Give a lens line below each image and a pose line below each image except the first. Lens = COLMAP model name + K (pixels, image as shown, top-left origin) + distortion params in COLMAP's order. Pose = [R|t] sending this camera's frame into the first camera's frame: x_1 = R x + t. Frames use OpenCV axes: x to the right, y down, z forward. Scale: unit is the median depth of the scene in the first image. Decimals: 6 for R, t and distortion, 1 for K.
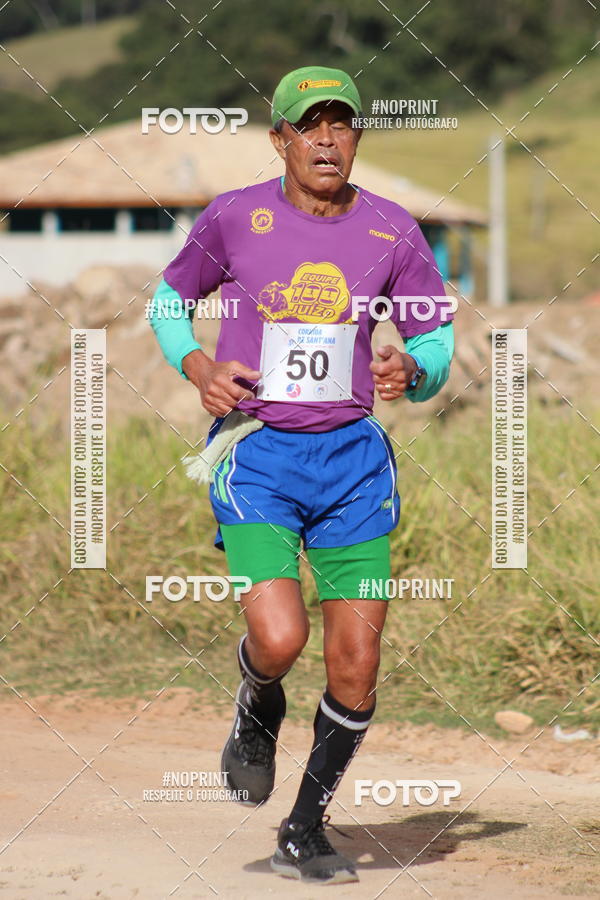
lens RADIAL K [[6673.2, 0, 277.6], [0, 6673.2, 448.2], [0, 0, 1]] dist [1.135765, 41.804758]
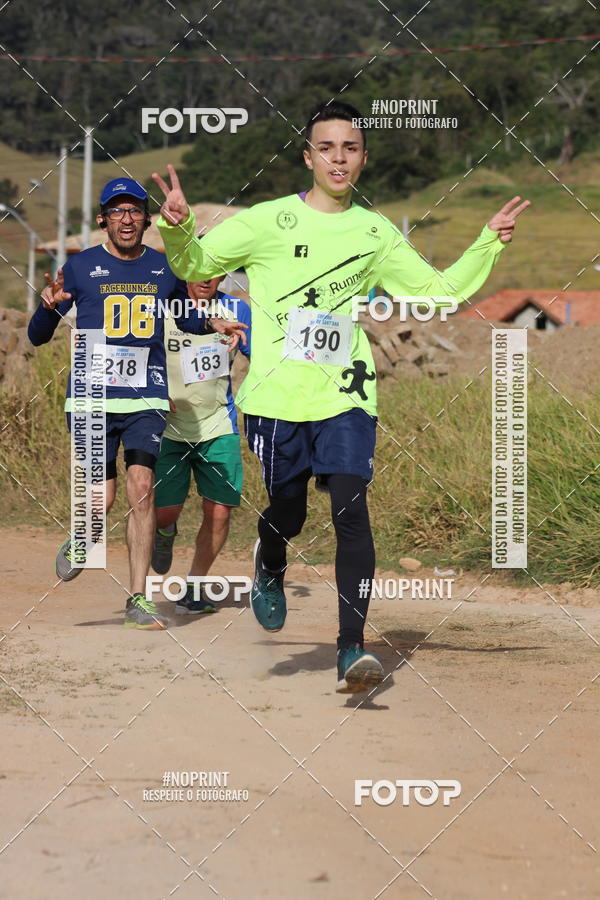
lens RADIAL K [[5399.1, 0, 252.9], [0, 5399.1, 452.3], [0, 0, 1]] dist [0.301077, 5.994914]
pose [[0.999829, 0.016854, -0.007580, 0.005498], [-0.016725, 0.999719, 0.016807, -0.009463], [0.007861, -0.016678, 0.999830, -0.359896]]
